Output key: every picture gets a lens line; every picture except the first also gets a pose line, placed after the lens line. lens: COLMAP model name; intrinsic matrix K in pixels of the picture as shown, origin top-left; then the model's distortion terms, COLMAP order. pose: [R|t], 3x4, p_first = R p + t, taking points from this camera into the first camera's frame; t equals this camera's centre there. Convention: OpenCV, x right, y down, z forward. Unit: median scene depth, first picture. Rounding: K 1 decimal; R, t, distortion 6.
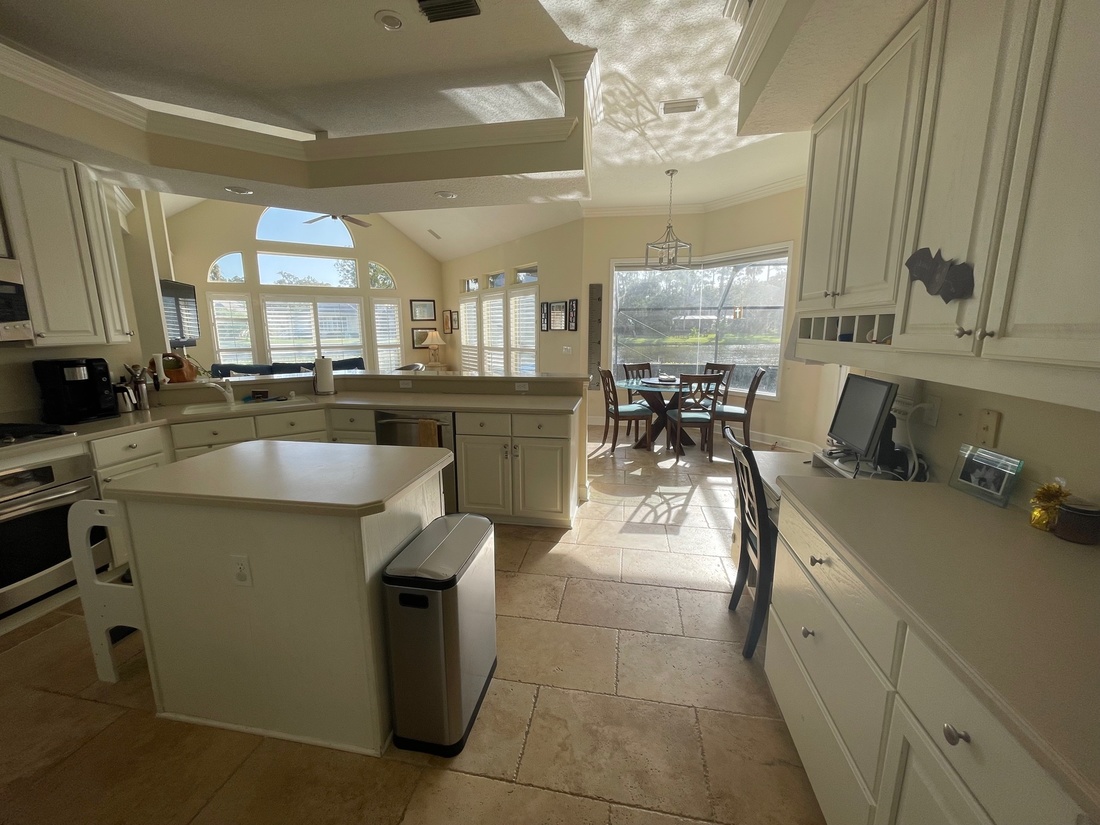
lens RADIAL K [[449.8, 0, 550.0], [0, 449.8, 412.5], [0, 0, 1]] dist [-0.001851, -0.000296]
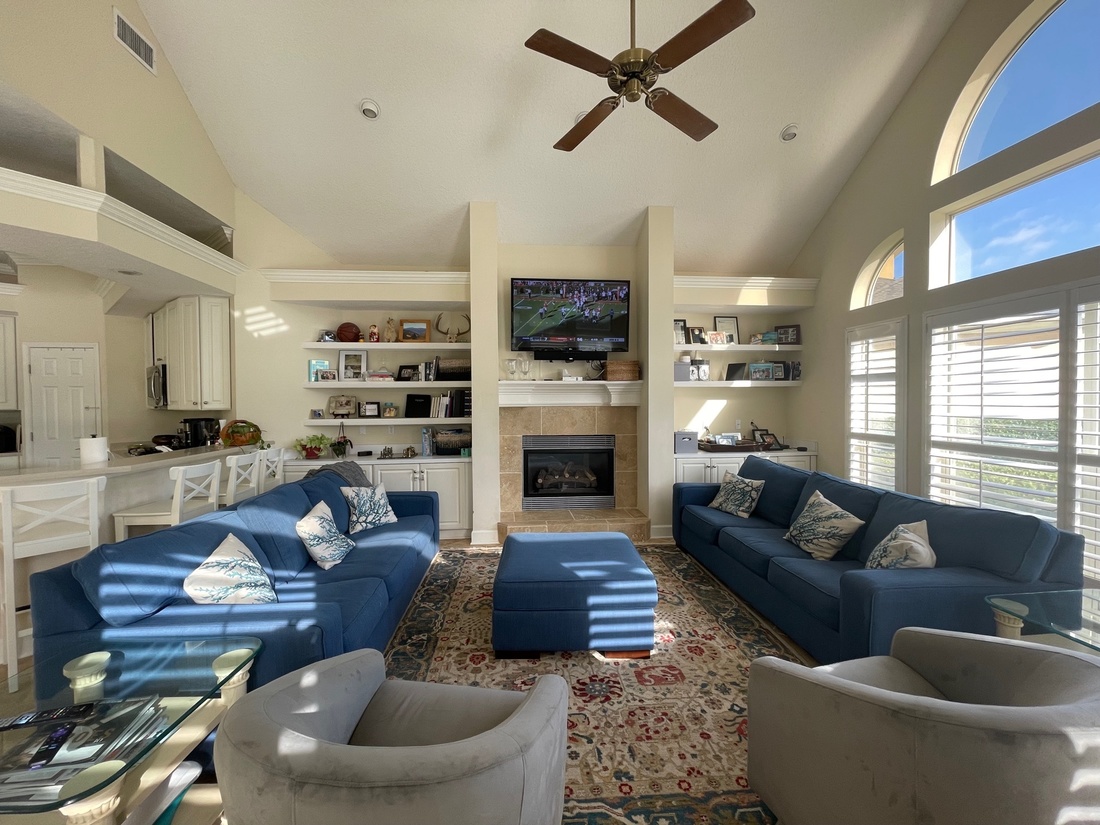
lens RADIAL K [[449.8, 0, 550.0], [0, 449.8, 412.5], [0, 0, 1]] dist [-0.001851, -0.000296]
pose [[-0.401290, 0.016001, -0.915811, -0.110869], [-0.207652, 0.972225, 0.107975, -0.141715], [0.892102, 0.233500, -0.386822, 0.851446]]
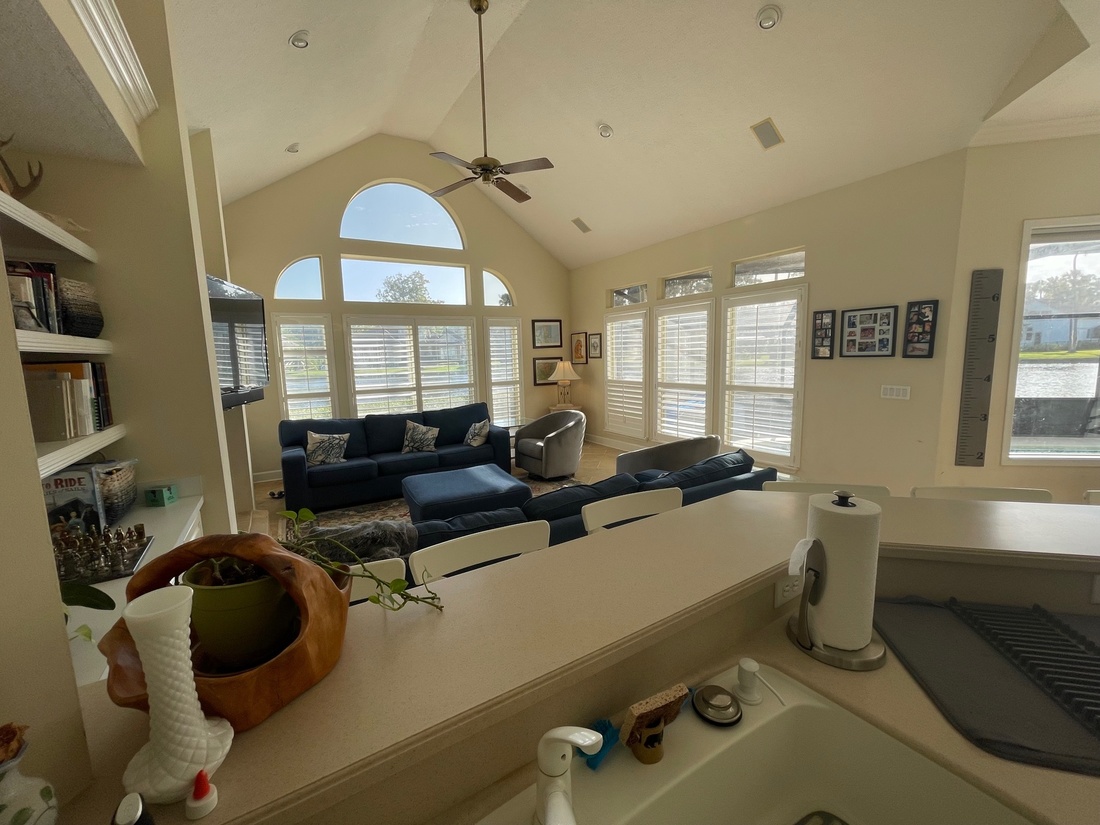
lens RADIAL K [[449.8, 0, 550.0], [0, 449.8, 412.5], [0, 0, 1]] dist [-0.001851, -0.000296]
pose [[0.997926, -0.015769, -0.062414, -0.276202], [0.012306, 0.998384, -0.055485, -0.067481], [0.063188, 0.054602, 0.996507, 0.321065]]
